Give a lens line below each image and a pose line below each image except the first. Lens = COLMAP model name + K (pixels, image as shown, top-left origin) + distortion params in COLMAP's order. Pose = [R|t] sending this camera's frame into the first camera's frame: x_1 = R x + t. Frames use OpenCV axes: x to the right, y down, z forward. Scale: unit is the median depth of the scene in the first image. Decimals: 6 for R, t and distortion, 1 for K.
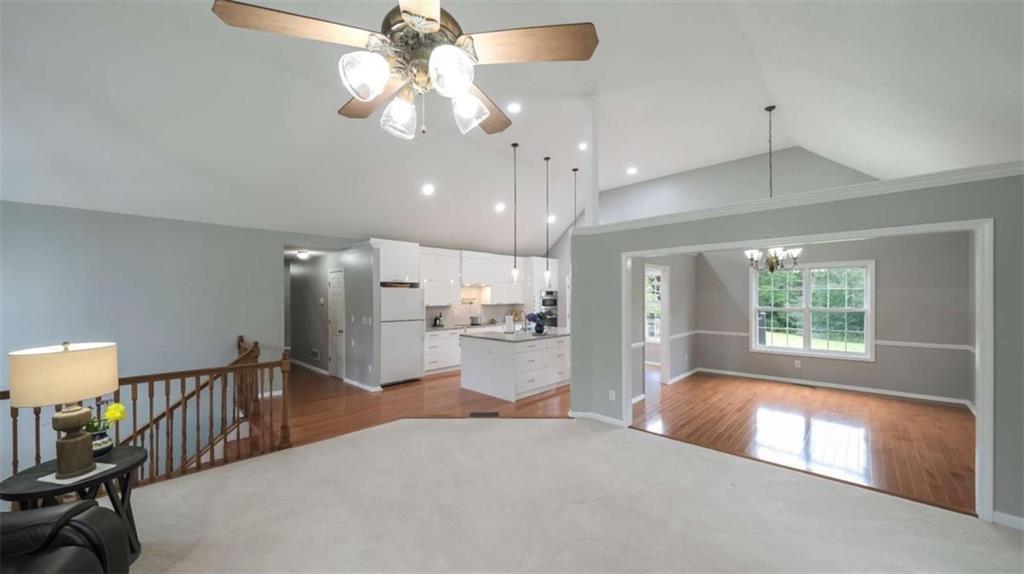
lens RADIAL K [[368.7, 0, 509.0], [0, 368.7, 294.4], [0, 0, 1]] dist [0.000121, 0.000280]
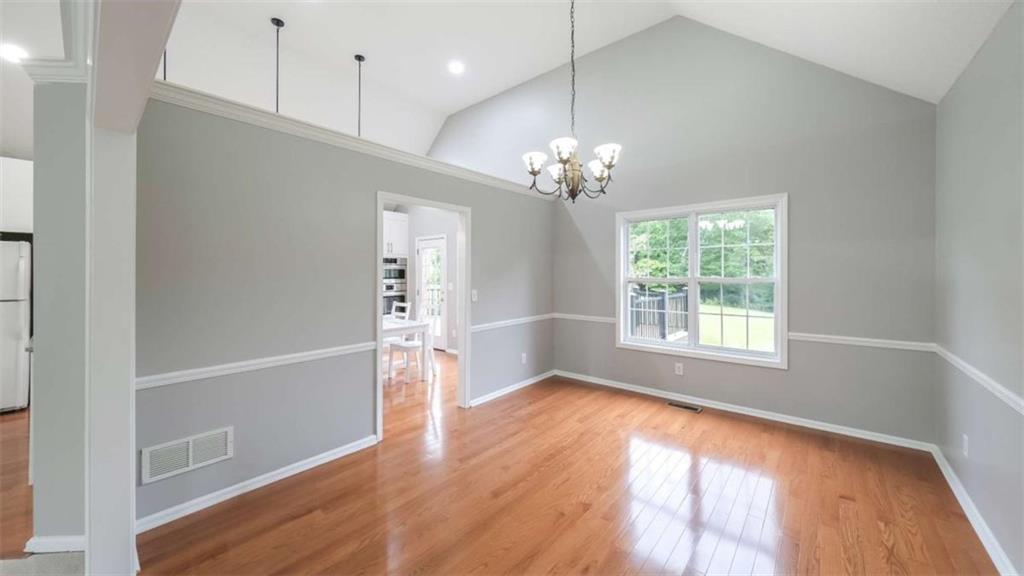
lens RADIAL K [[368.7, 0, 533.9], [0, 368.7, 270.8], [0, 0, 1]] dist [0.000121, 0.000280]
pose [[0.997079, 0.001180, 0.076364, 0.489063], [-0.001052, 0.999998, -0.001719, 0.026548], [-0.076365, 0.001634, 0.997079, 0.401148]]
